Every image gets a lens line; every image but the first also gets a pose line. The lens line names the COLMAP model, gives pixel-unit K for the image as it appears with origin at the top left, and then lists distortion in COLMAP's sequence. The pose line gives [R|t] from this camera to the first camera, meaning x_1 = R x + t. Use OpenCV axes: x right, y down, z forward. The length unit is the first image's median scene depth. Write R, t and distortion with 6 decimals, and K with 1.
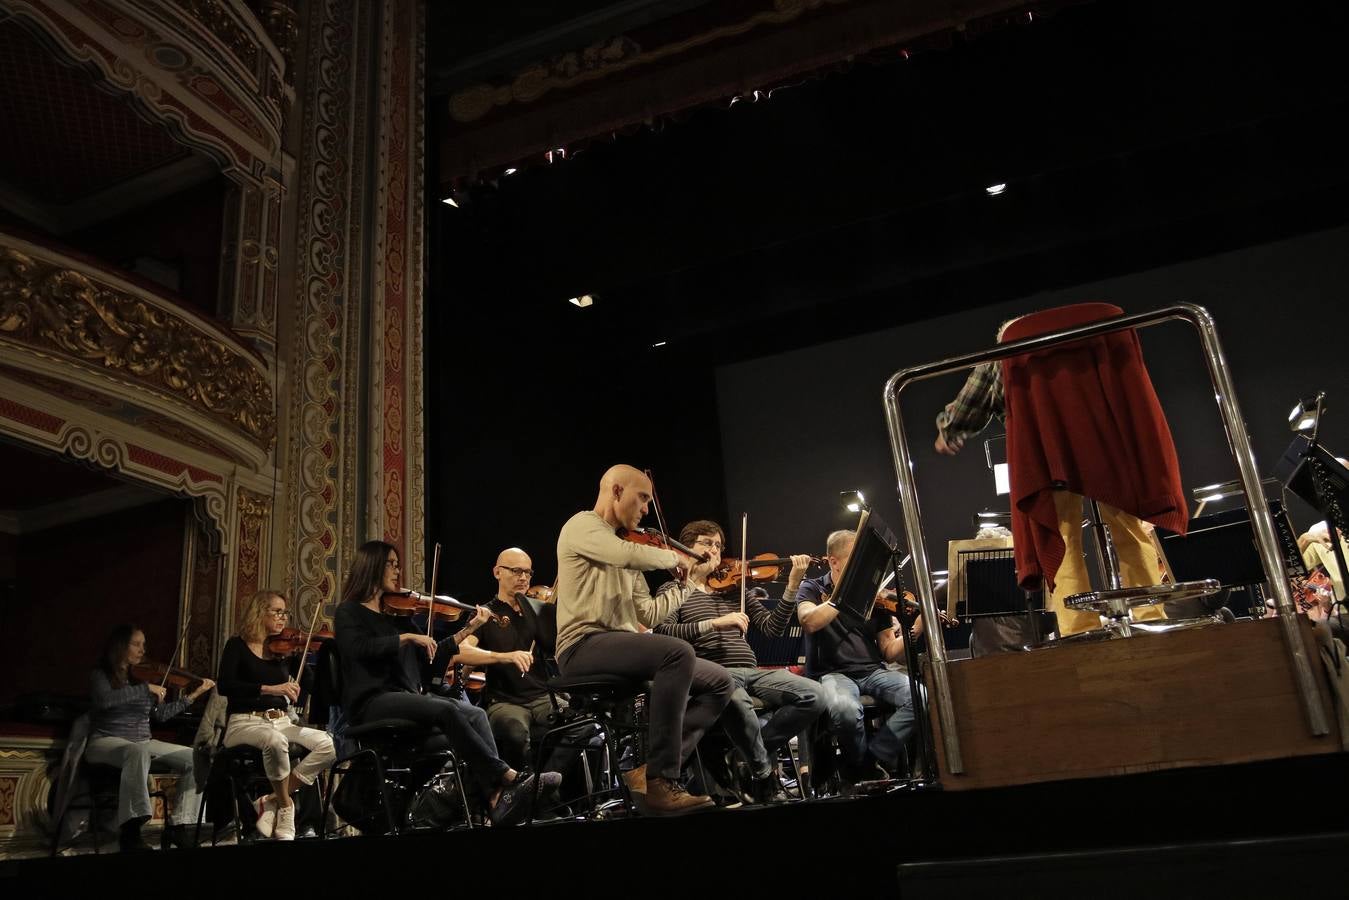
lens RADIAL K [[1042.3, 0, 674.5], [0, 1042.3, 450.0], [0, 0, 1]] dist [-0.098886, 0.065488]
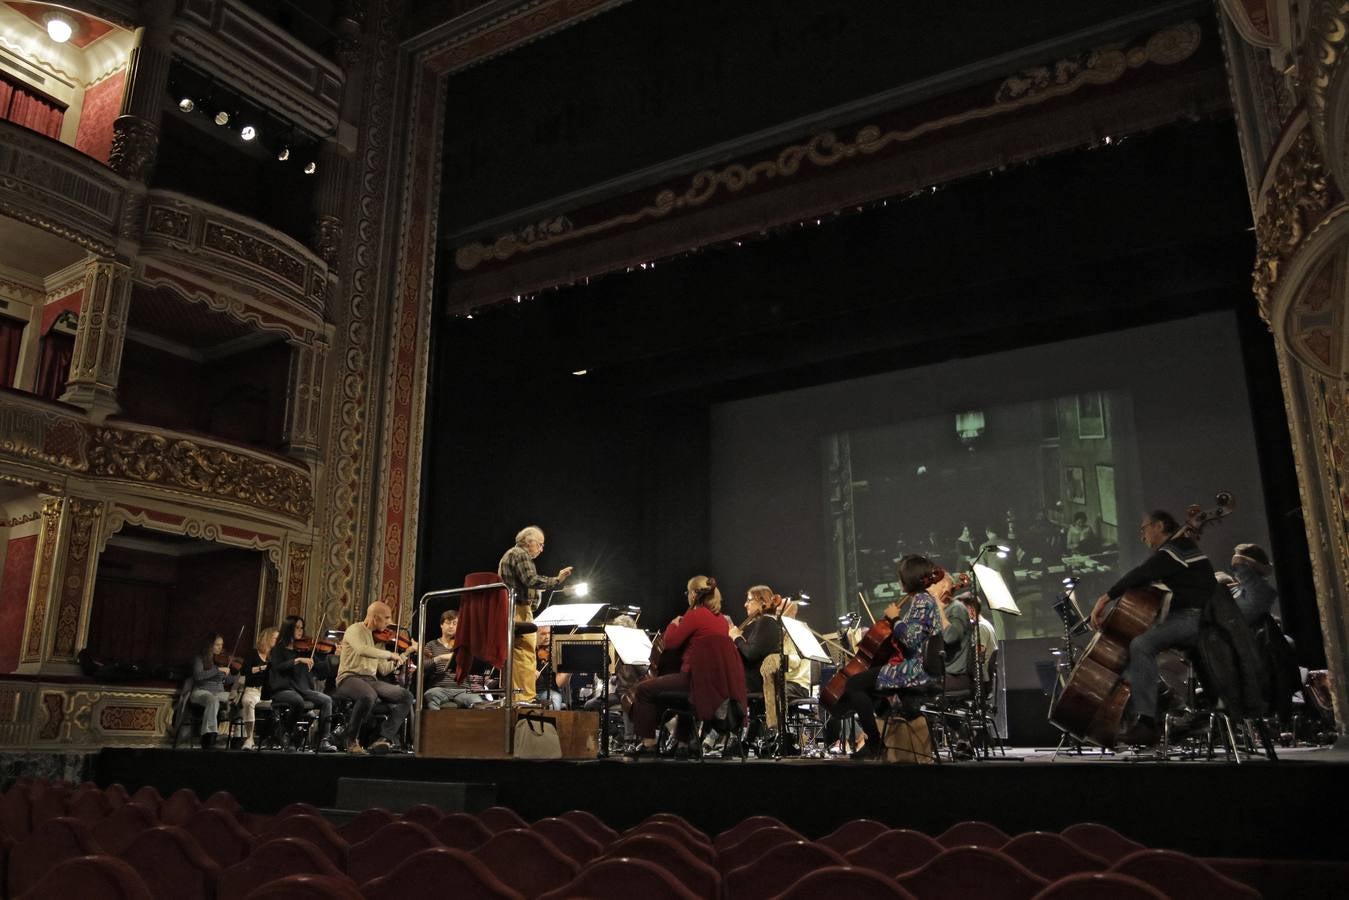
lens RADIAL K [[1042.3, 0, 674.5], [0, 1042.3, 450.0], [0, 0, 1]] dist [-0.098886, 0.065488]
pose [[0.982321, 0.031215, -0.184586, 0.491900], [-0.018563, 0.997383, 0.069882, -0.238148], [0.186284, -0.065220, 0.980329, -0.521638]]
